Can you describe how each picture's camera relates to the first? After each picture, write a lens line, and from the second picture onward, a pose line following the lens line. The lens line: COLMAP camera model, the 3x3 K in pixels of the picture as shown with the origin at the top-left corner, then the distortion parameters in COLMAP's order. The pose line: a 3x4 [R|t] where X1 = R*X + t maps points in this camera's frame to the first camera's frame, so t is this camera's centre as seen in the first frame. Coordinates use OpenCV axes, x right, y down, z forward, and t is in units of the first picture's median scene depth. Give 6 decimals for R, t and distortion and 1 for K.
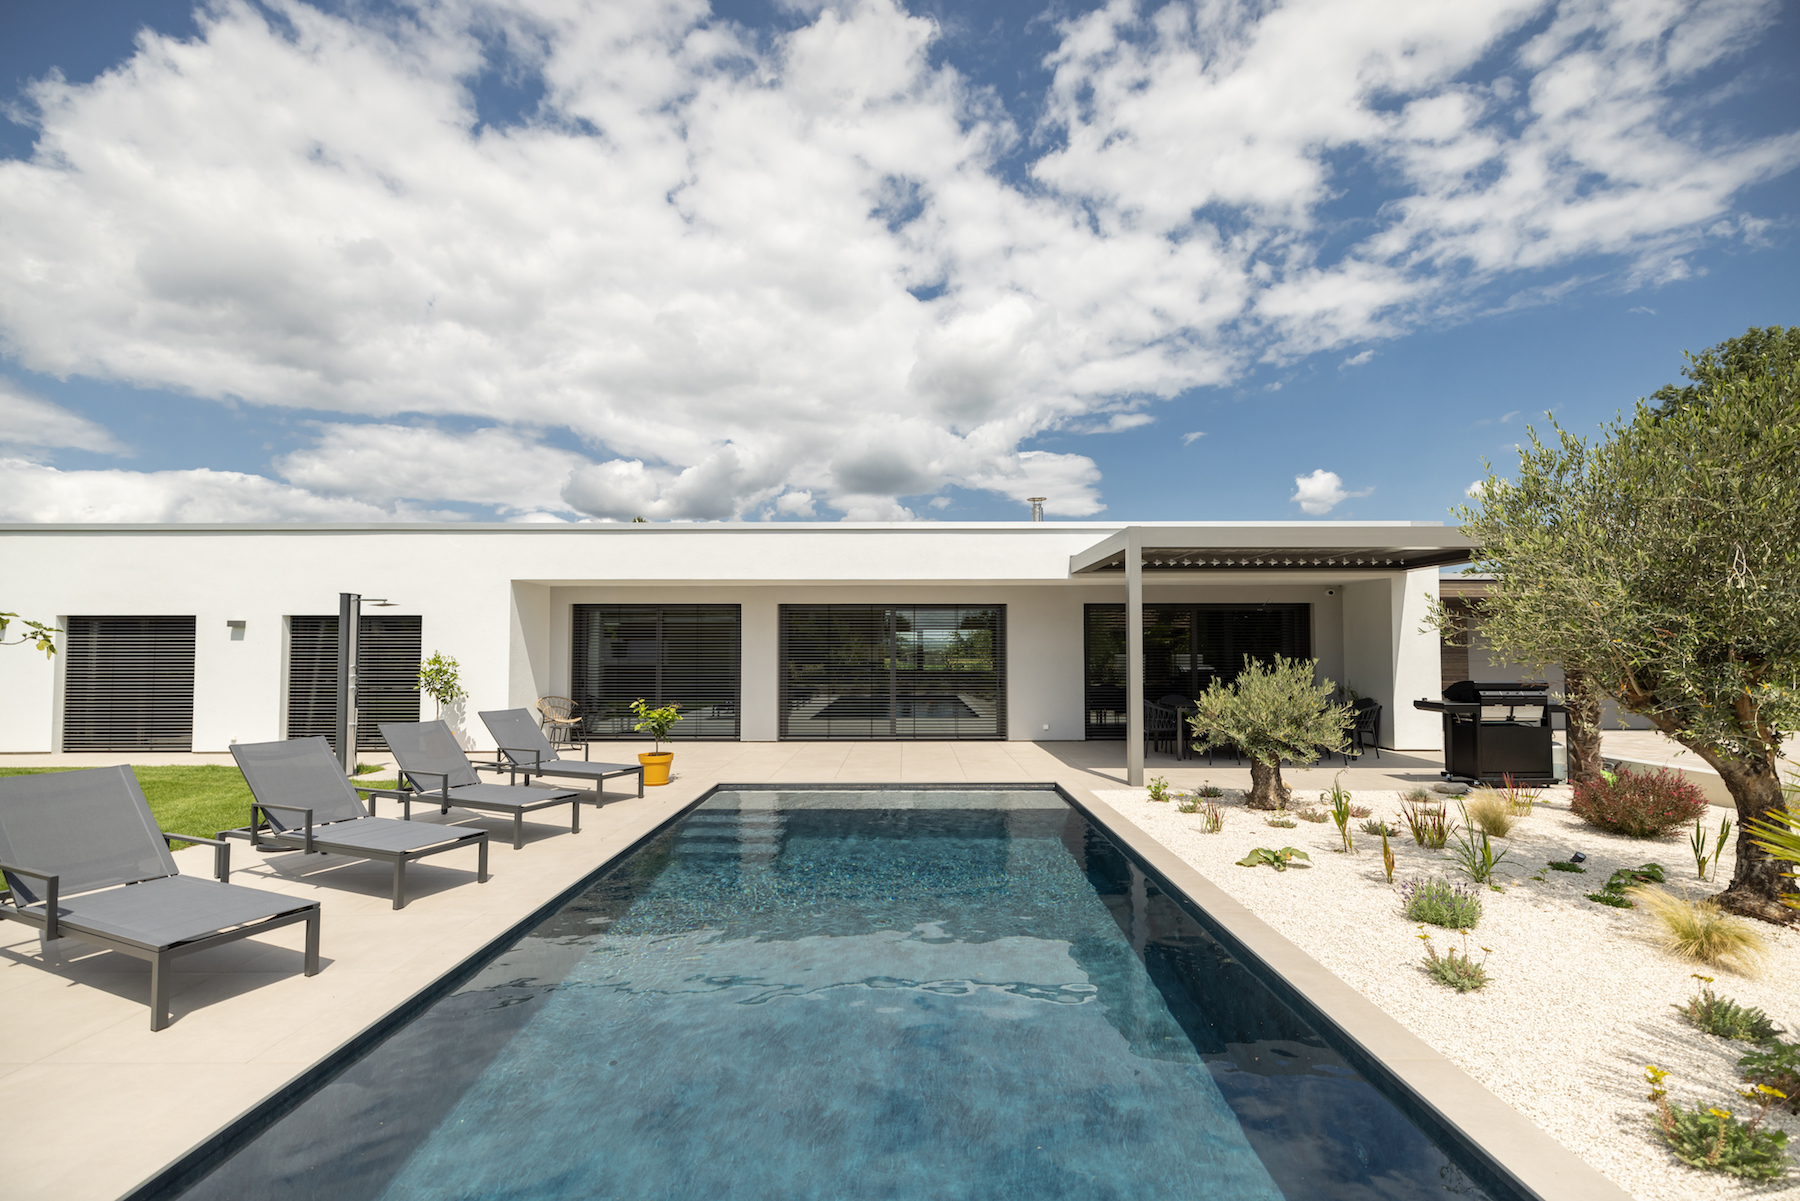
lens RADIAL K [[751.4, 0, 900.6], [0, 751.4, 645.0], [0, 0, 1]] dist [0.000542, 0.000173]
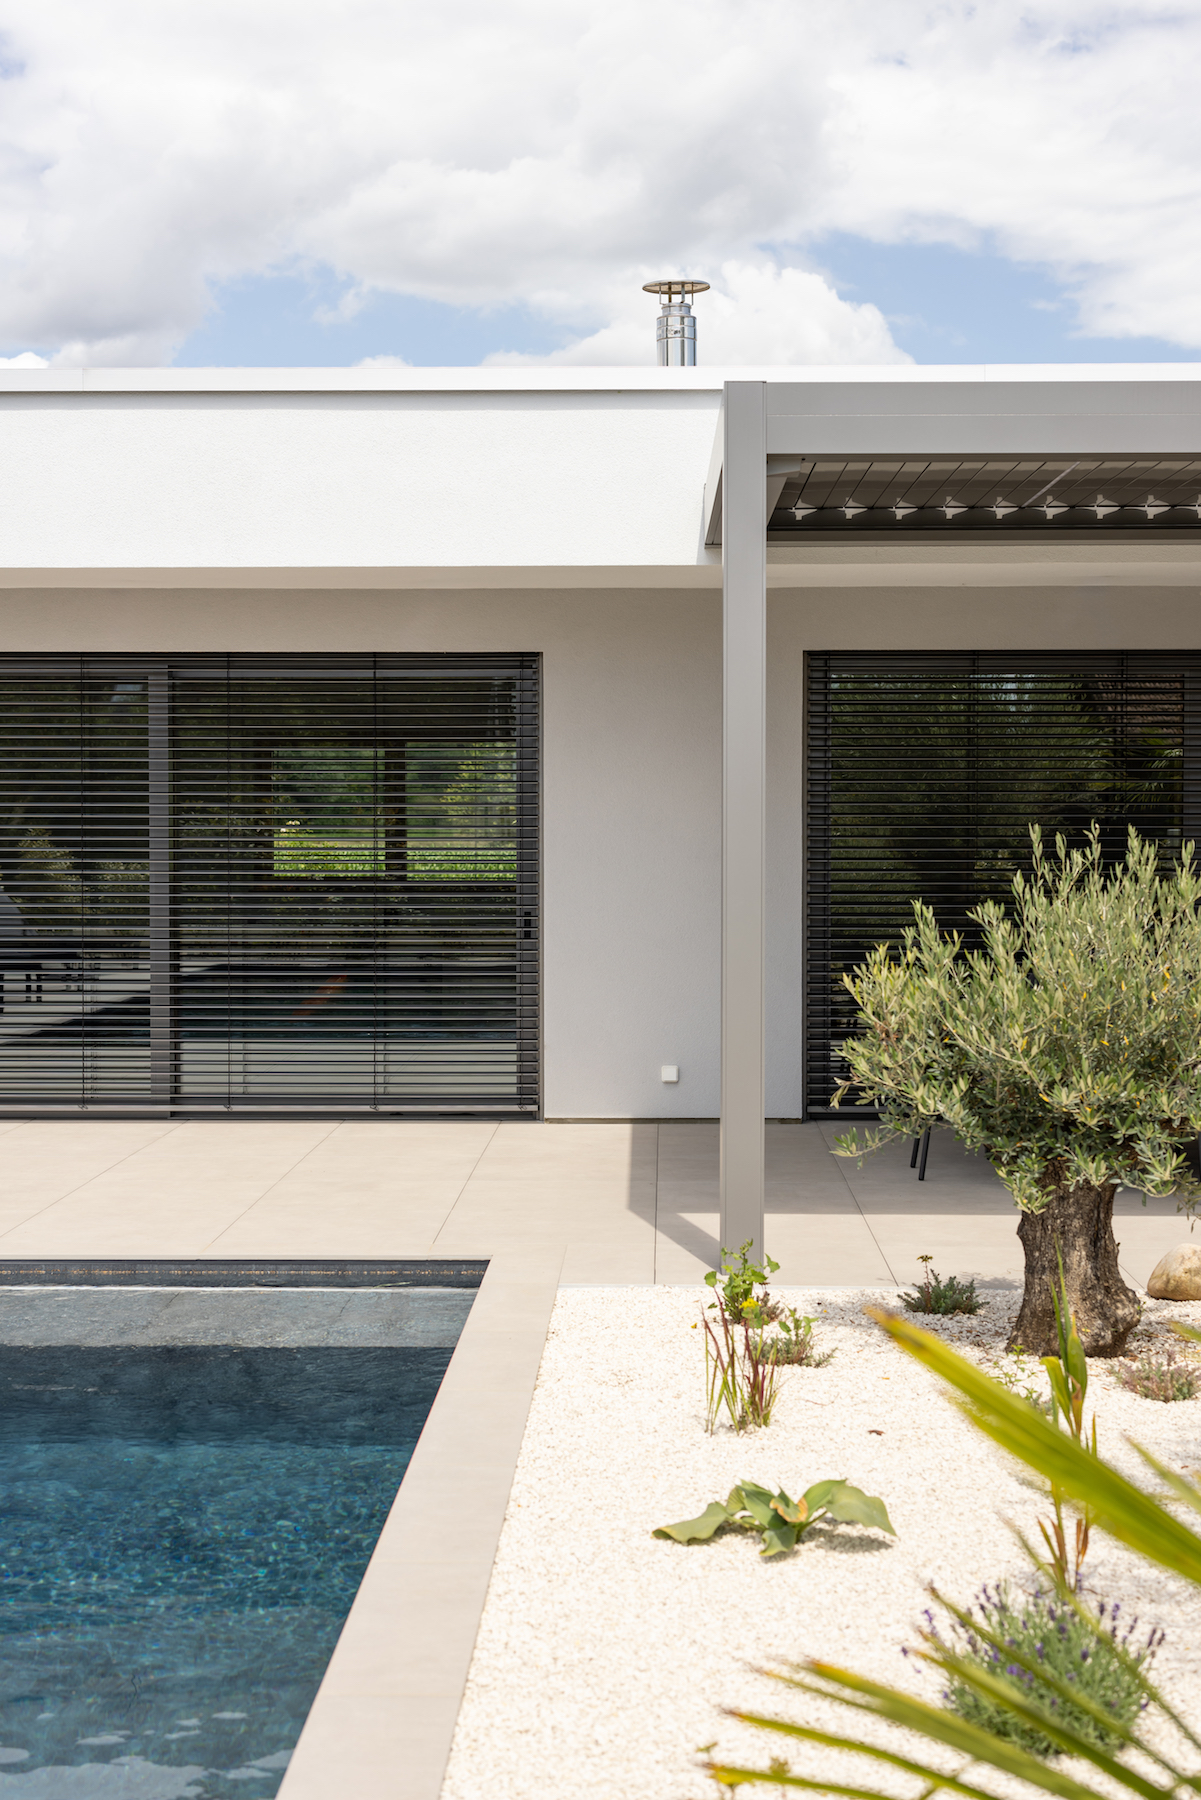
lens RADIAL K [[2590.0, 0, 600.5], [0, 2590.0, 900.0], [0, 0, 1]] dist [-0.024237, -0.030168]
pose [[0.998484, 0.000096, -0.055044, 0.312139], [0.002222, 0.999113, 0.042057, -0.000861], [0.054999, -0.042115, 0.997598, -0.004262]]
